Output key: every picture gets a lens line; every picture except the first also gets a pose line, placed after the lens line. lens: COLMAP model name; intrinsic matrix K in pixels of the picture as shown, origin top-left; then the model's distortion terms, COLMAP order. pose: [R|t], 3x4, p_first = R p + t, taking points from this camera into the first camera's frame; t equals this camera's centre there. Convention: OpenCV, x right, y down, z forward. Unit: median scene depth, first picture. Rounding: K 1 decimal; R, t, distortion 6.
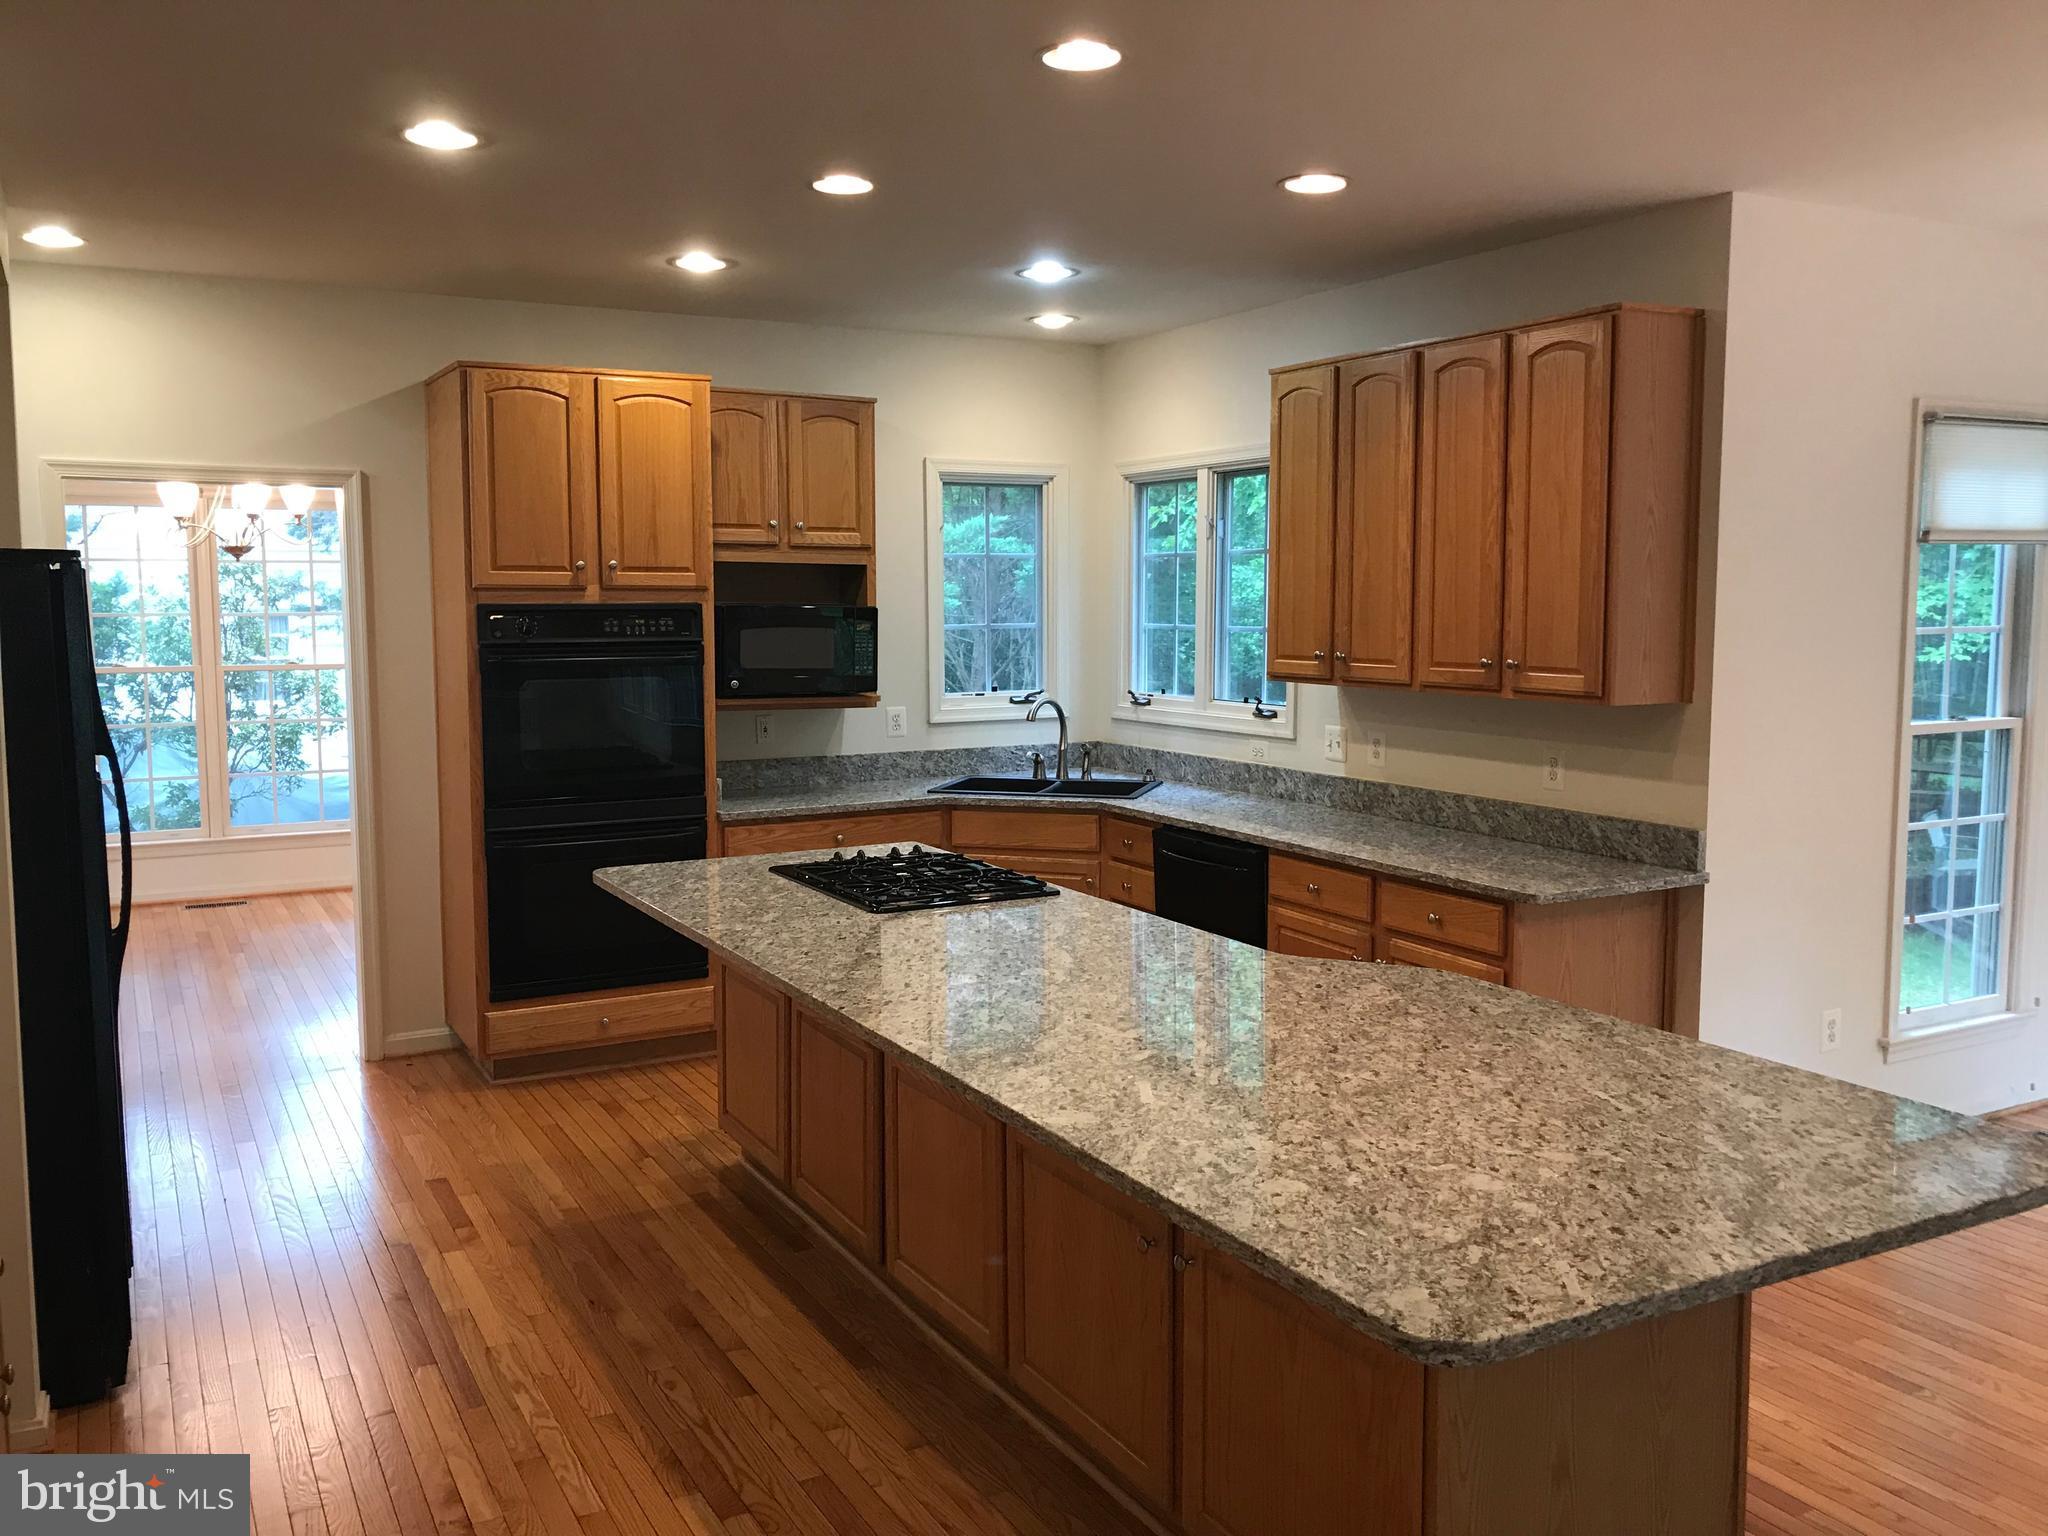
lens RADIAL K [[1684.8, 0, 1027.2], [0, 1684.8, 770.9], [0, 0, 1]] dist [0.025040, -0.006424]
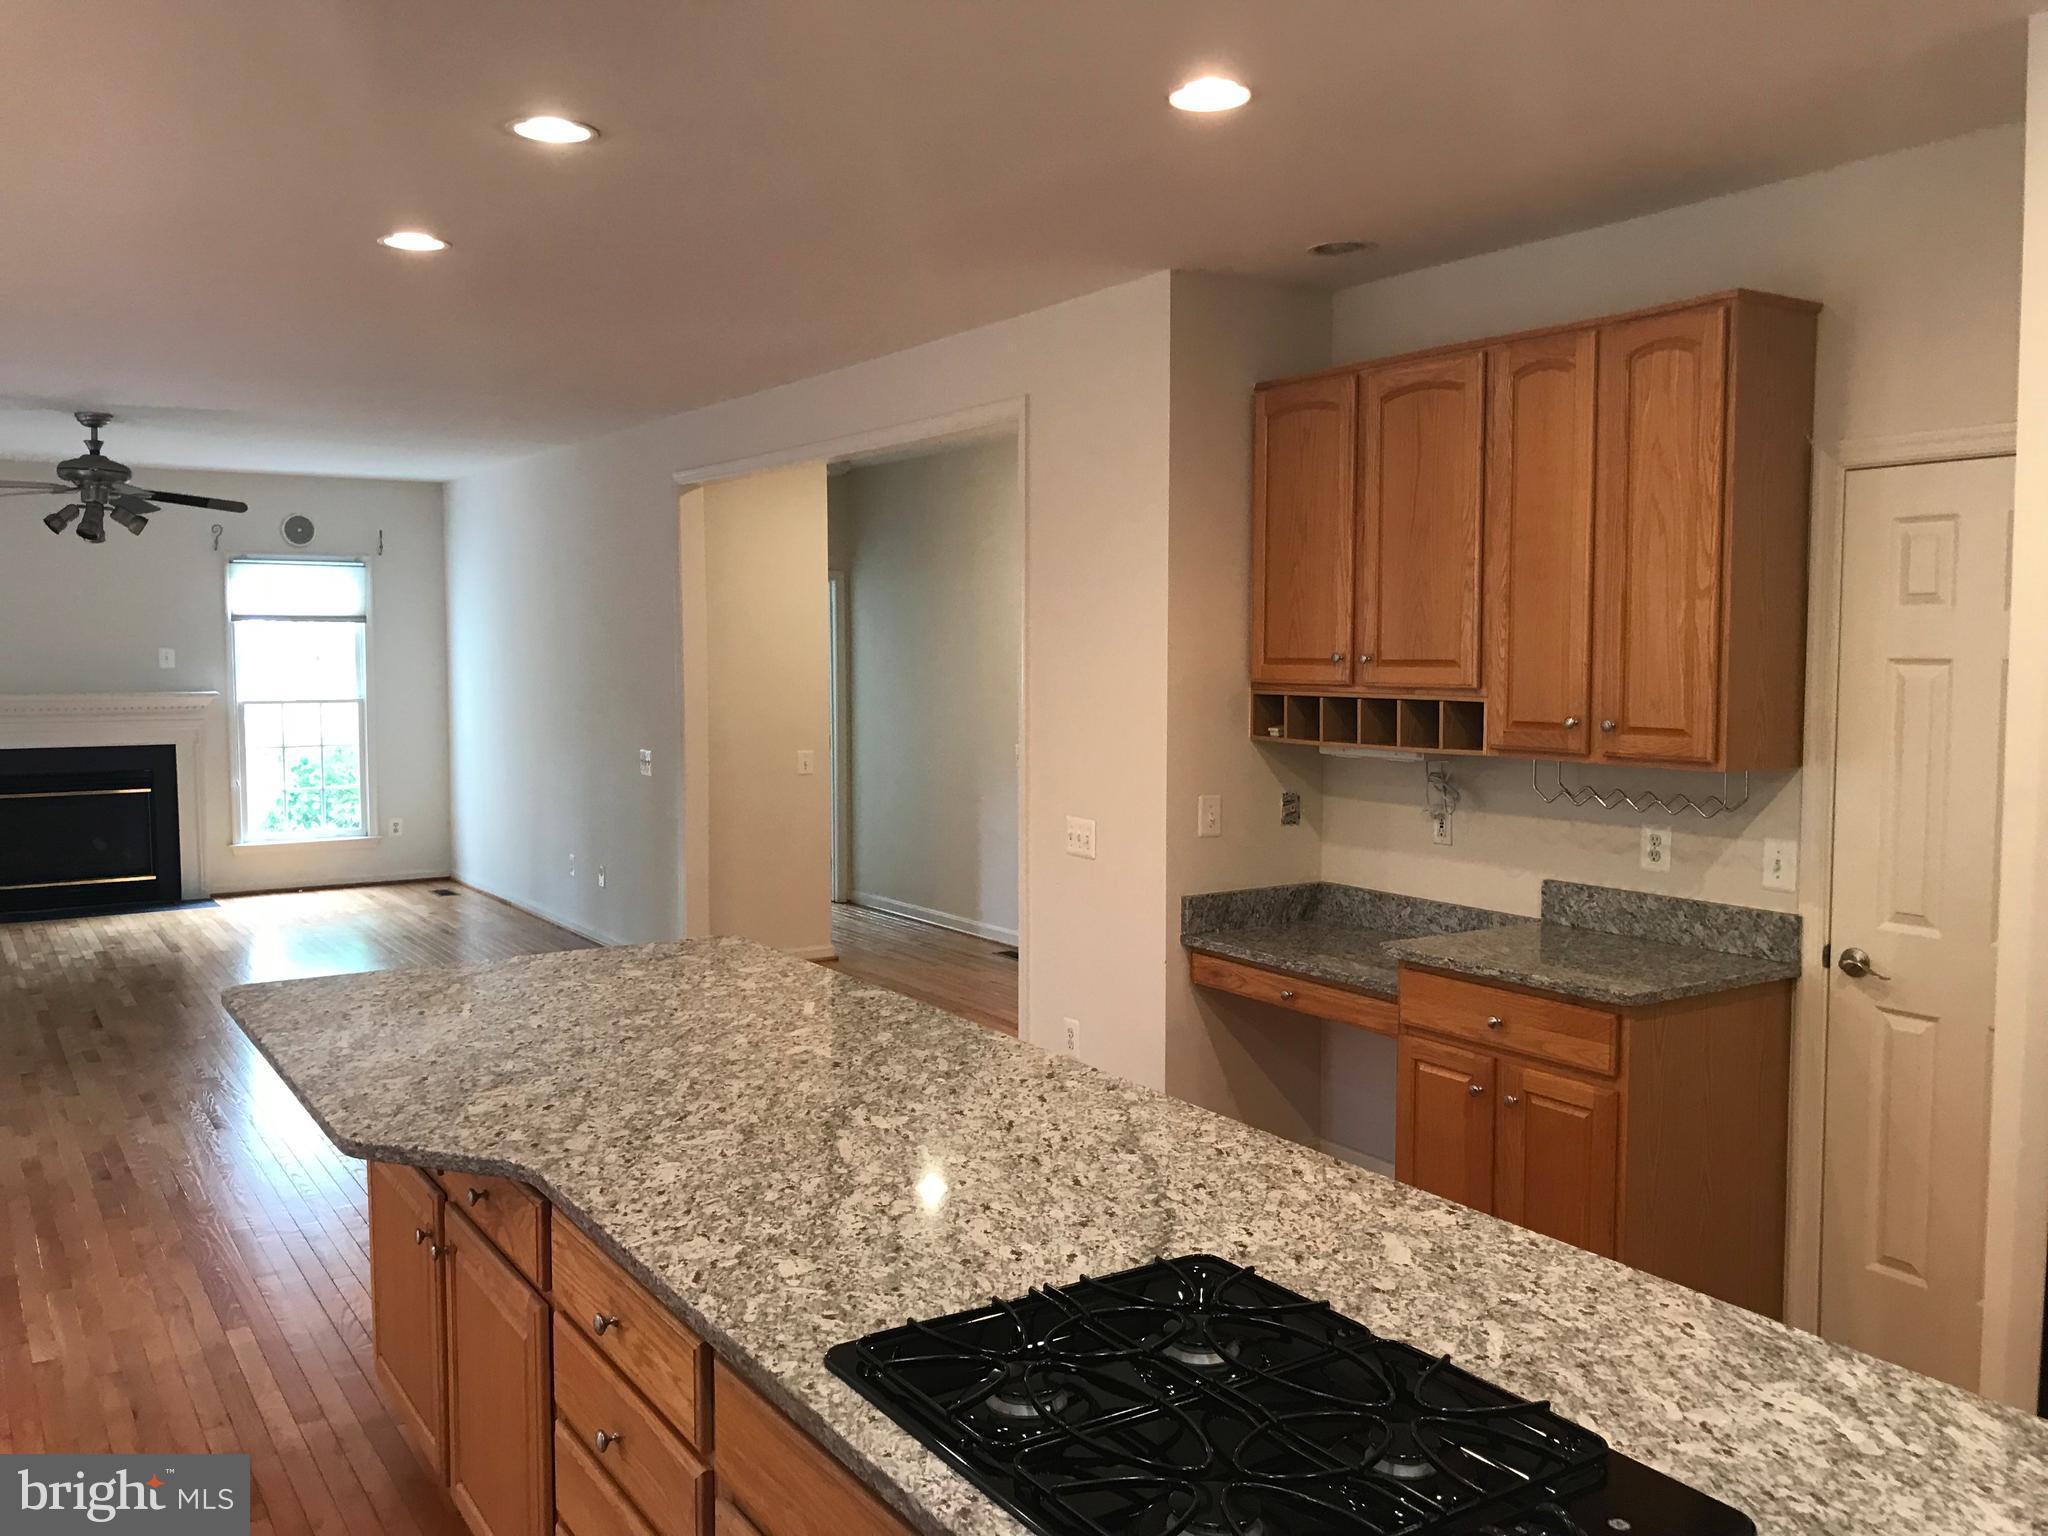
lens RADIAL K [[1677.1, 0, 998.8], [0, 1677.1, 771.8], [0, 0, 1]] dist [0.036272, -0.050886]
pose [[-0.997875, 0.009327, -0.064485, 0.001892], [-0.002707, 0.982914, 0.184047, -0.113084], [0.065100, 0.183831, -0.980800, 1.078041]]
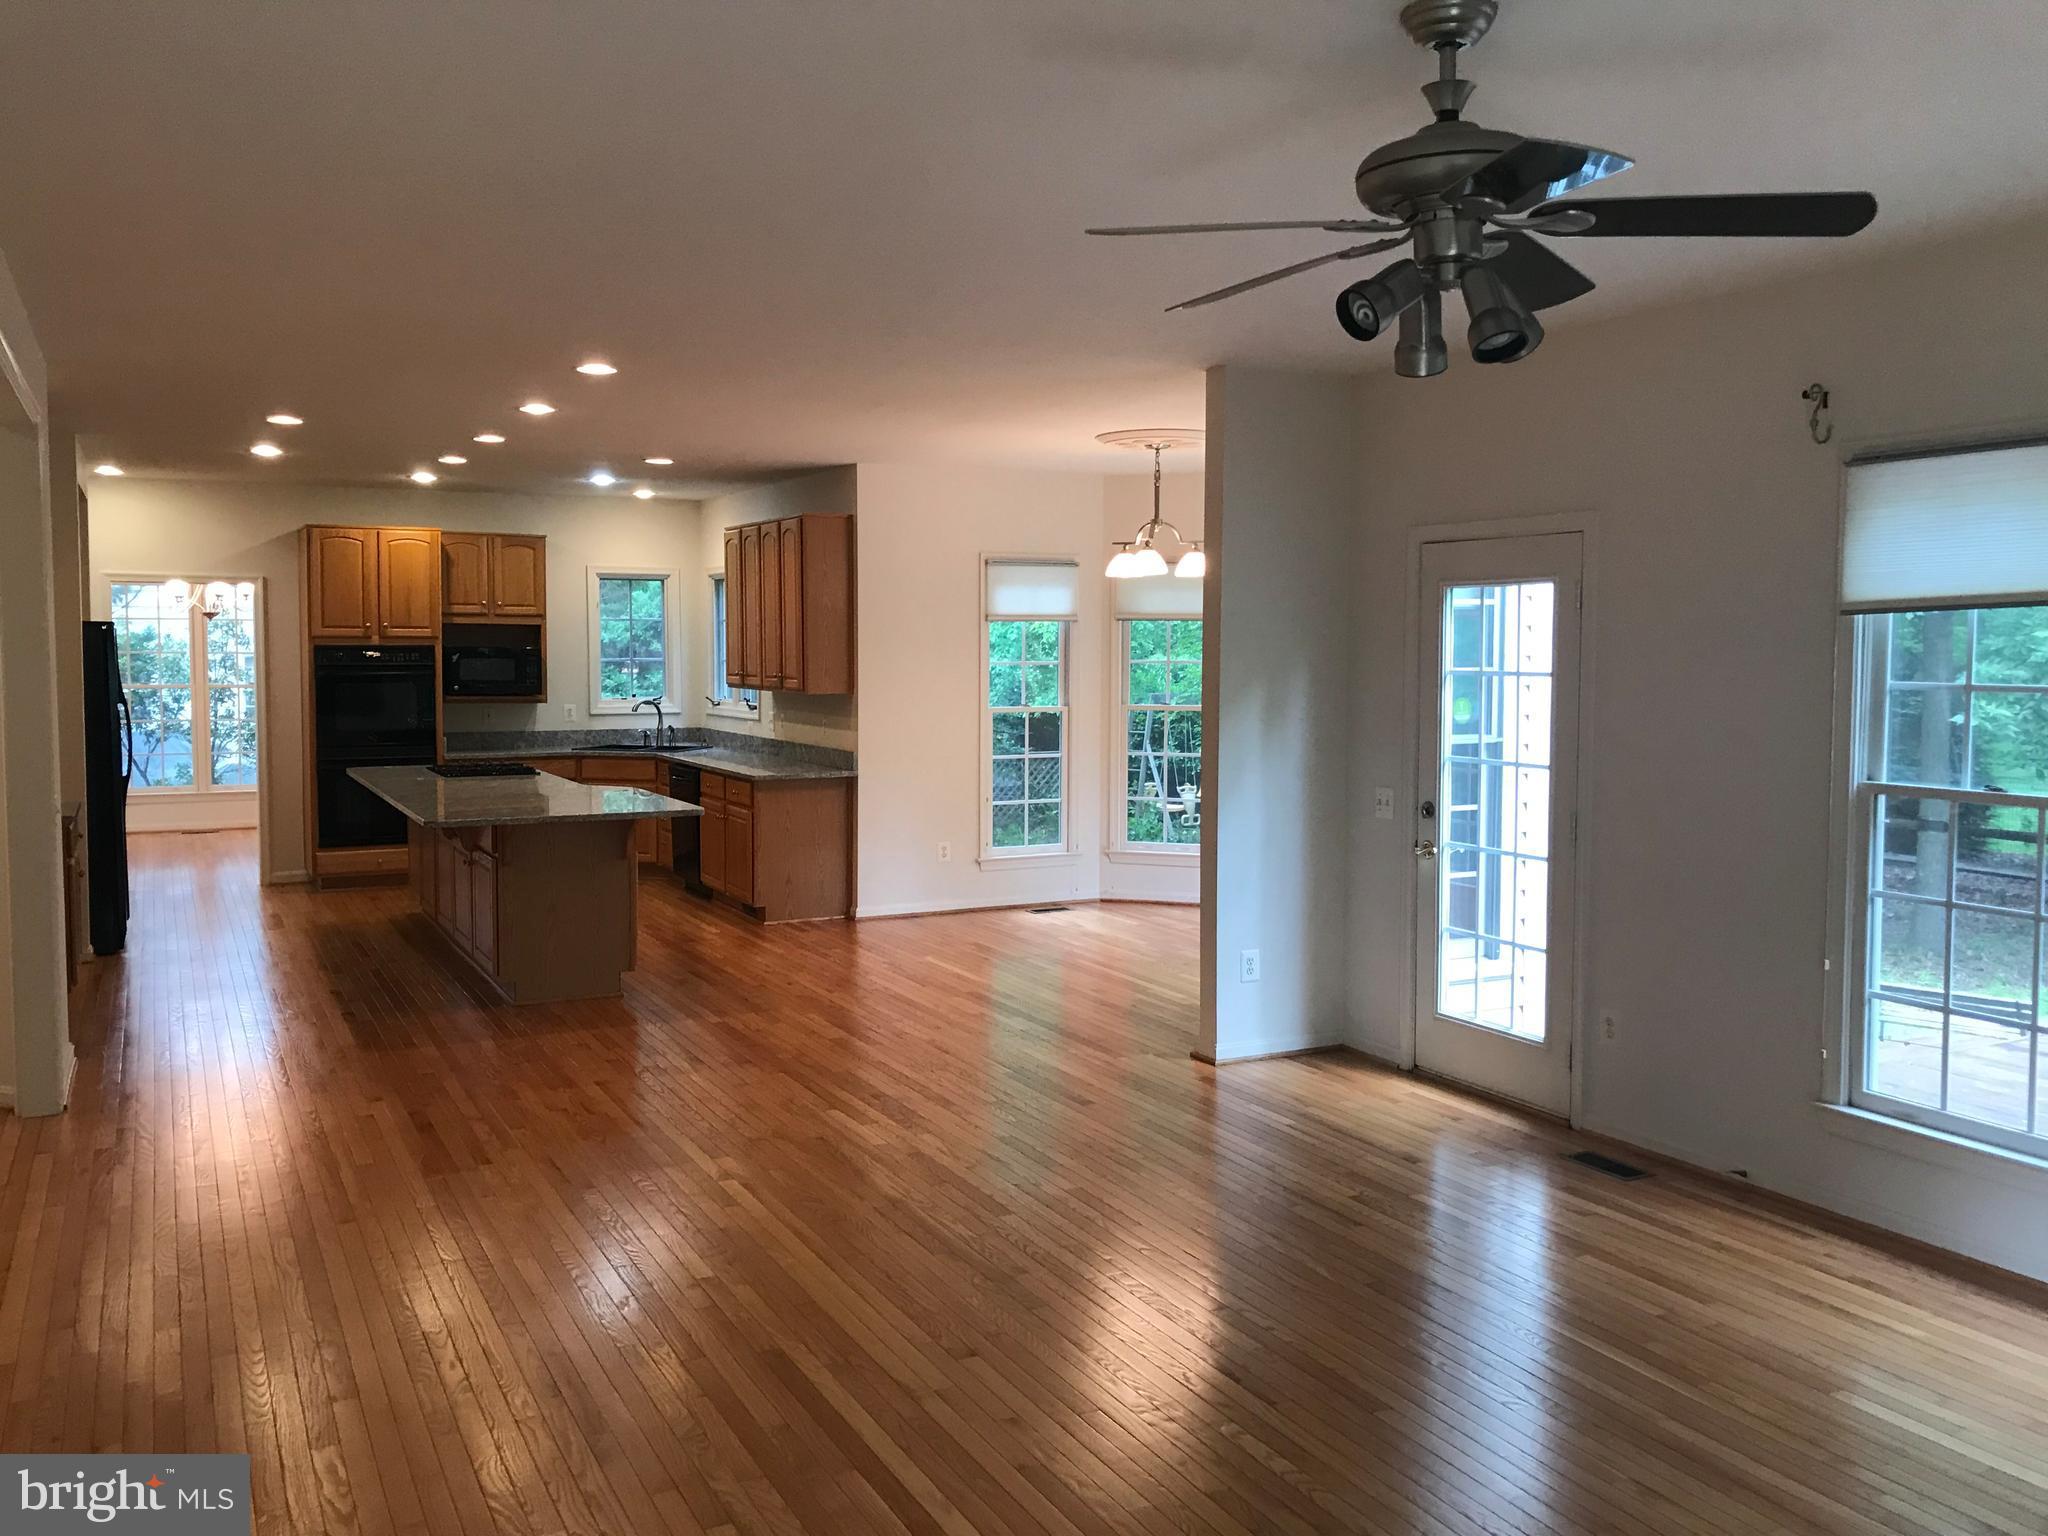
lens RADIAL K [[1668.2, 0, 1024.0], [0, 1668.2, 768.0], [0, 0, 1]] dist [0.010611, -0.011957]
pose [[0.999791, 0.006502, -0.019378, 0.550177], [-0.007094, 0.999505, -0.030653, 0.100604], [0.019169, 0.030784, 0.999342, -0.946090]]
